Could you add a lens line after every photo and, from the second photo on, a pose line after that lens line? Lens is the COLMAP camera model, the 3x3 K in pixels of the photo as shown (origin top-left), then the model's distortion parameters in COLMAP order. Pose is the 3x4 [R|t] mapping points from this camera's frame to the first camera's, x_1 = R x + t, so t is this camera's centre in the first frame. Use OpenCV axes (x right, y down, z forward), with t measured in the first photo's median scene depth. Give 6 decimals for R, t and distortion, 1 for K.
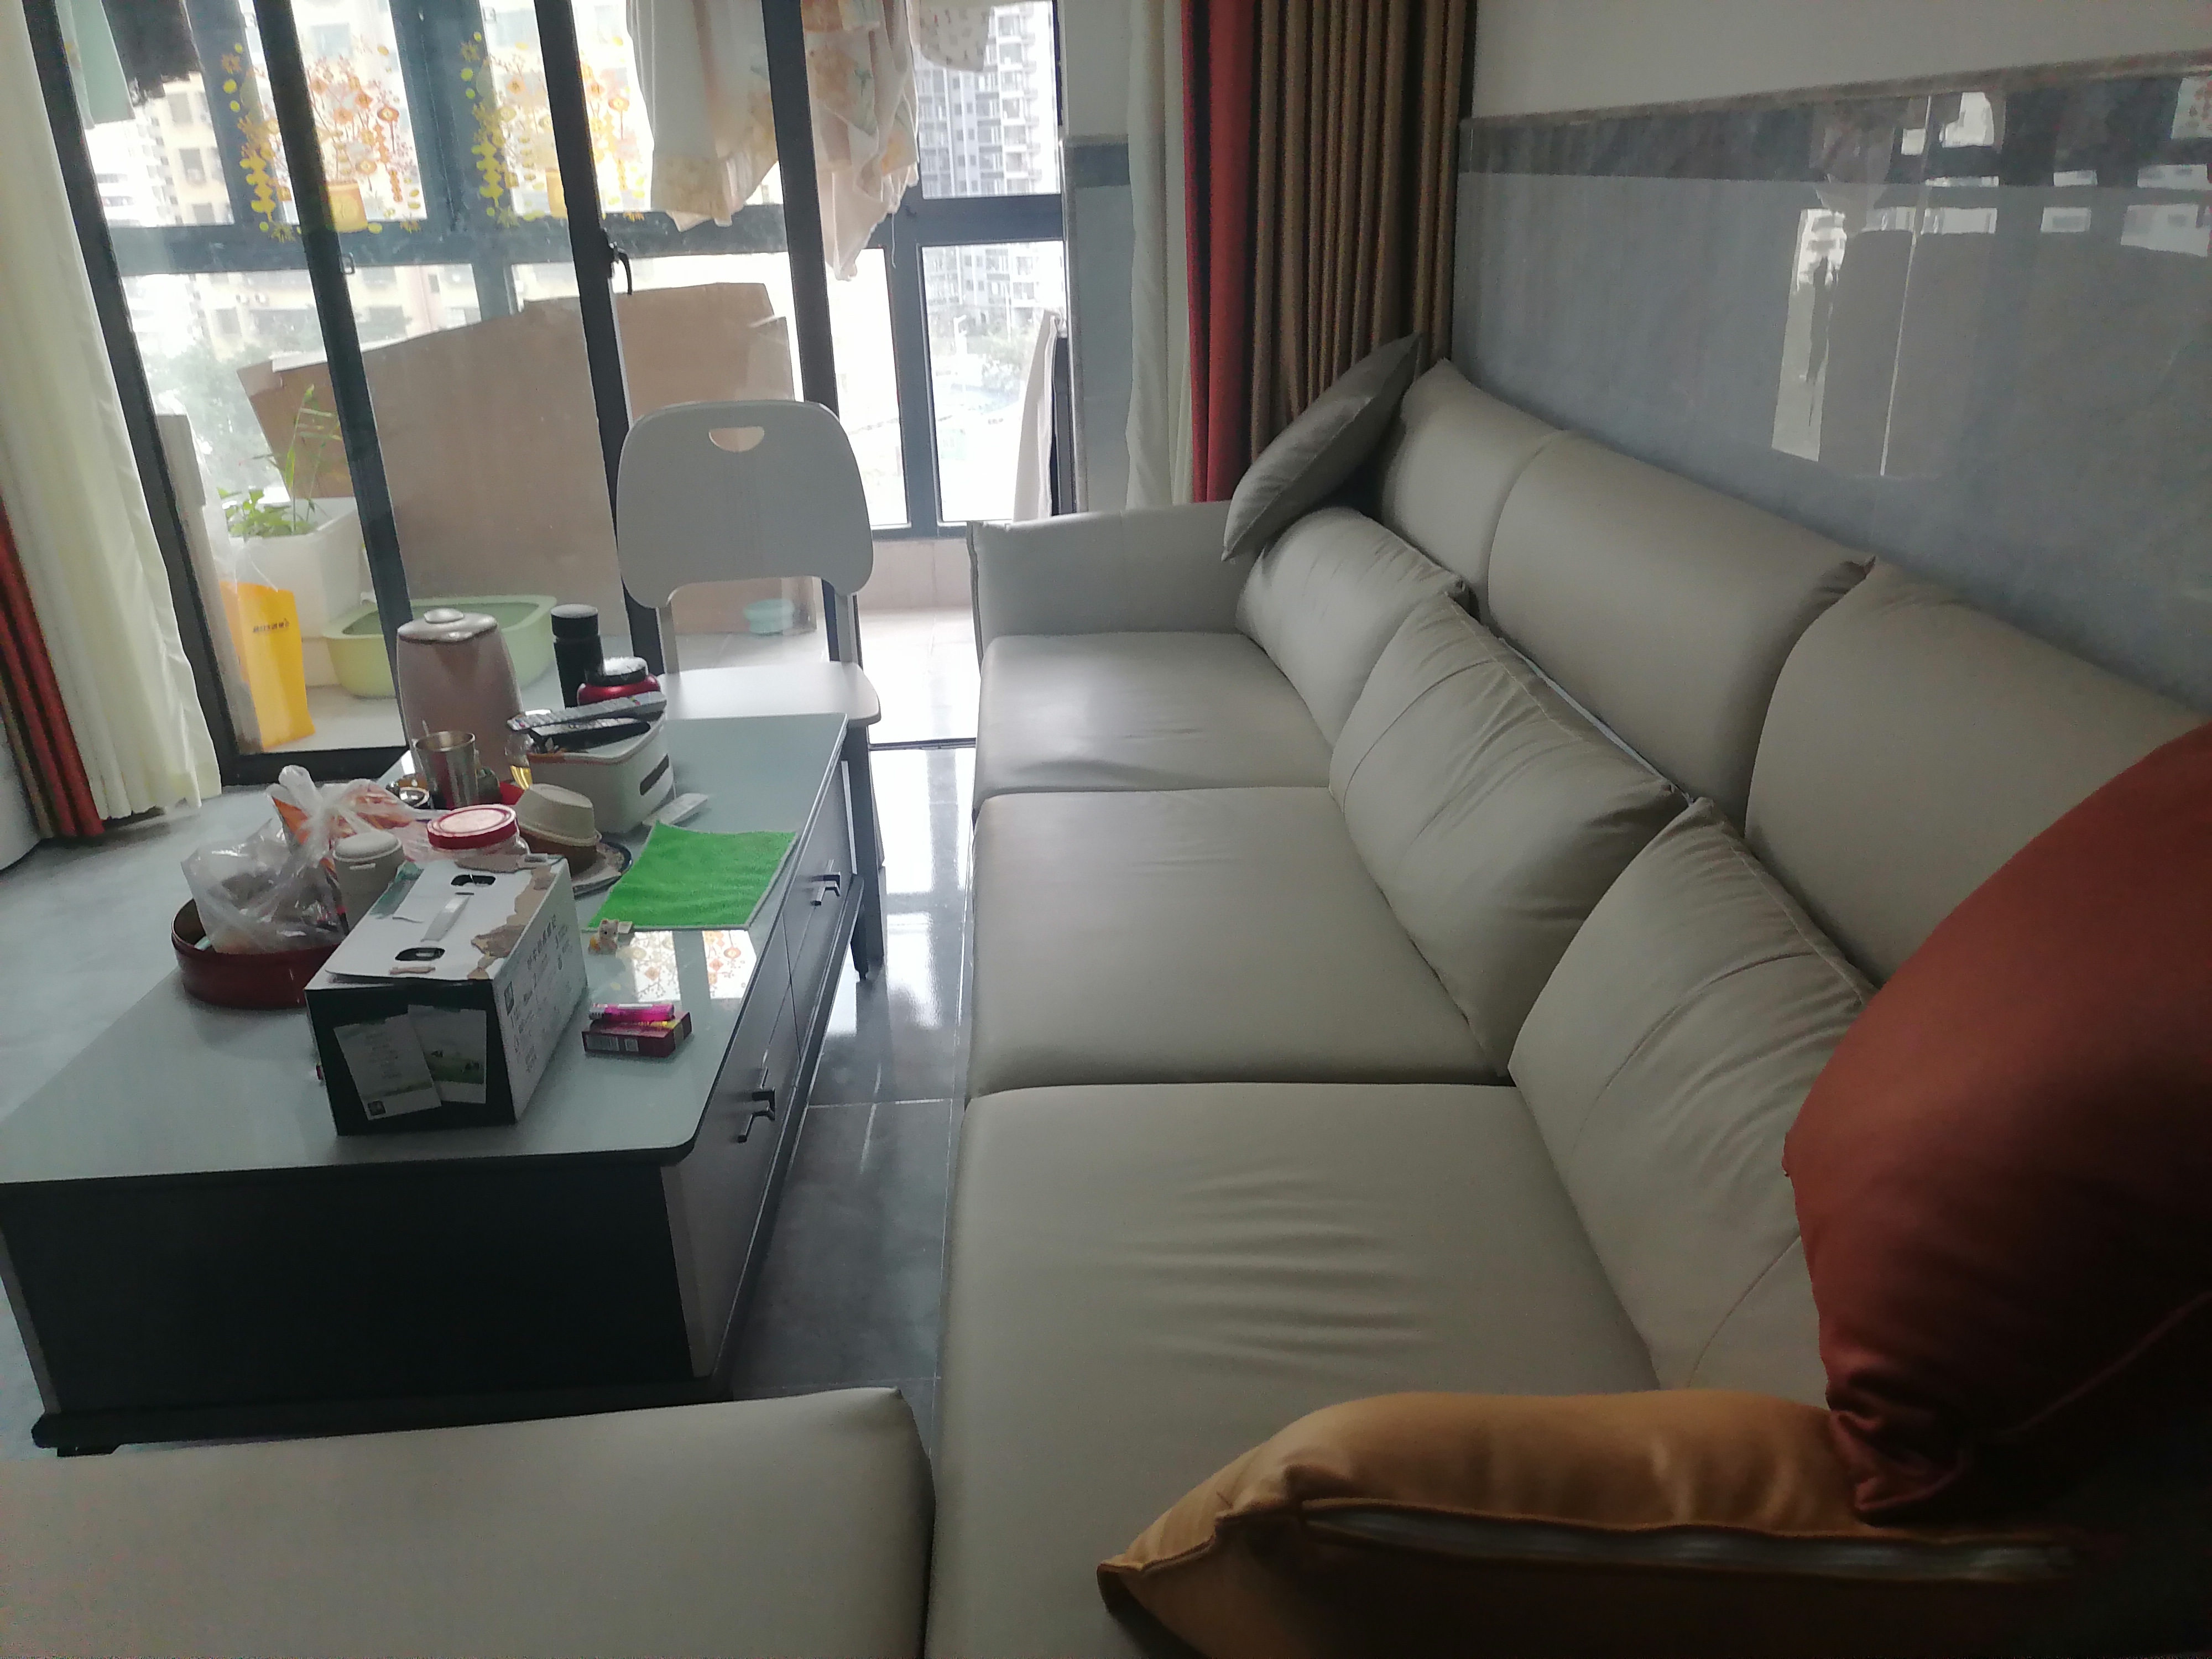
lens RADIAL K [[1724.7, 0, 1106.0], [0, 1724.7, 829.5], [0, 0, 1]] dist [0.031998, 0.002545]
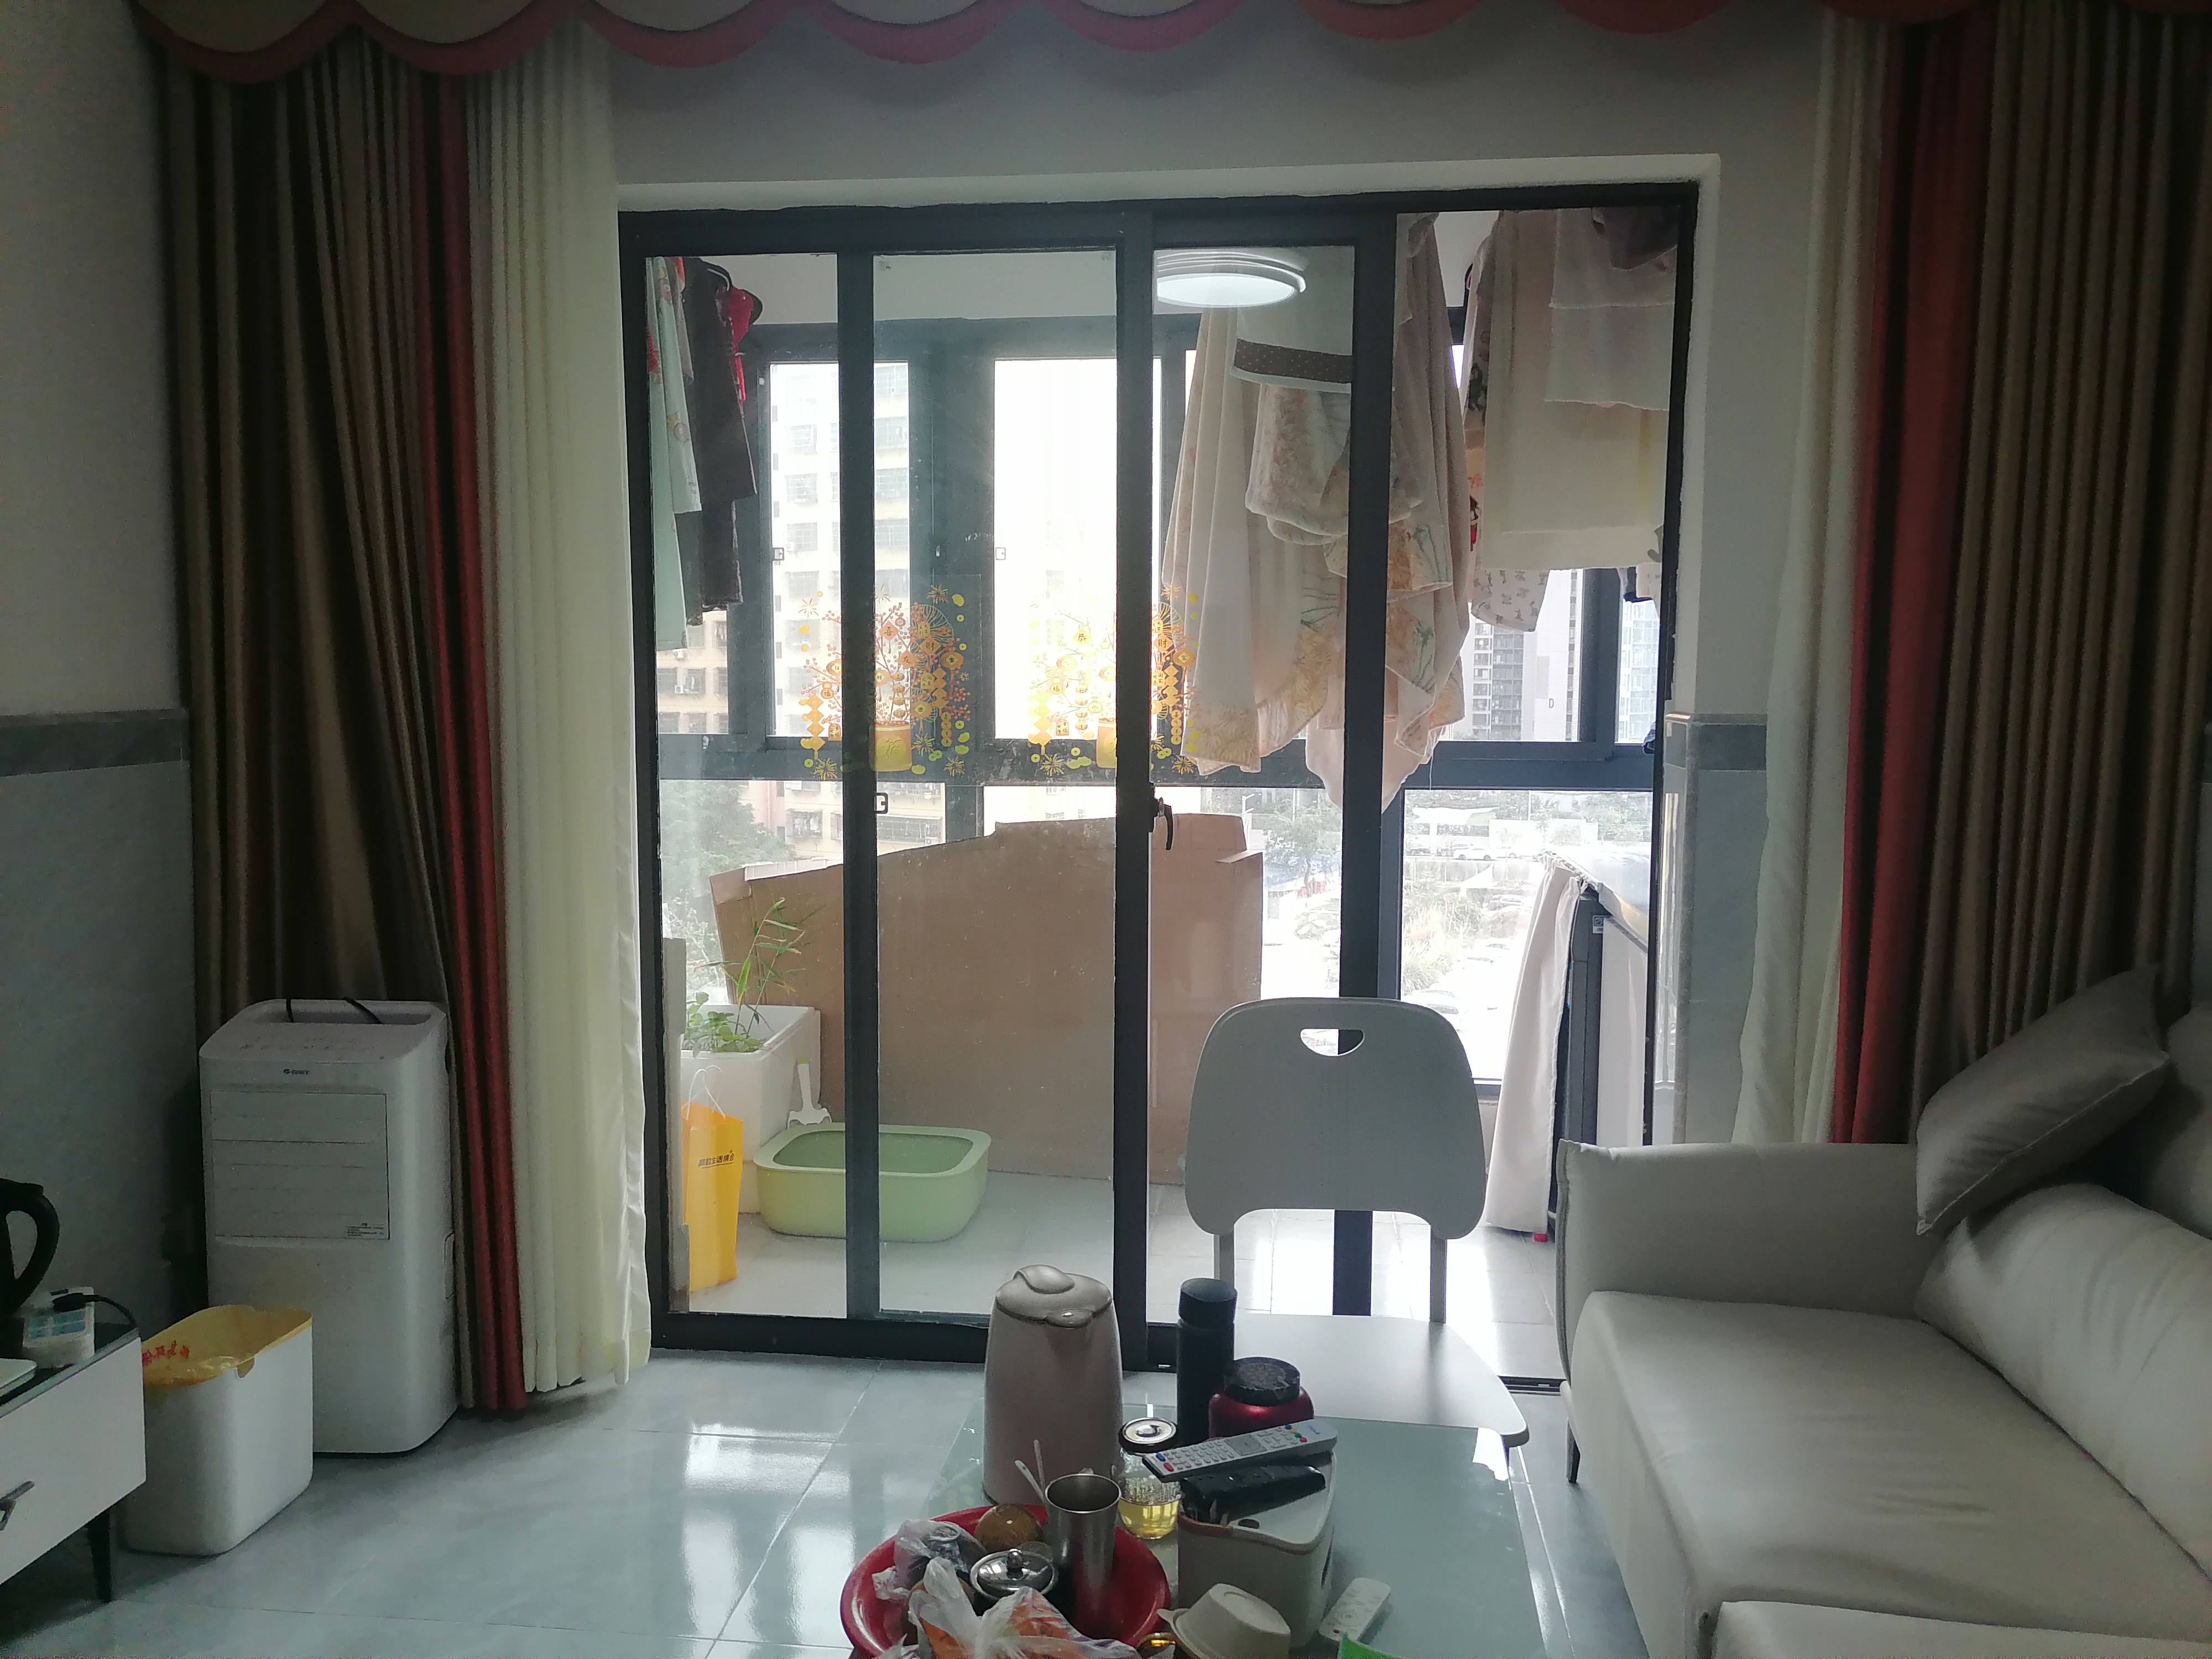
lens RADIAL K [[1688.7, 0, 1106.0], [0, 1688.7, 829.5], [0, 0, 1]] dist [0.006996, 0.002231]
pose [[0.986060, 0.065239, -0.153067, -0.173233], [-0.103460, 0.960870, -0.256952, -0.086688], [0.130315, 0.269206, 0.954225, 0.147675]]
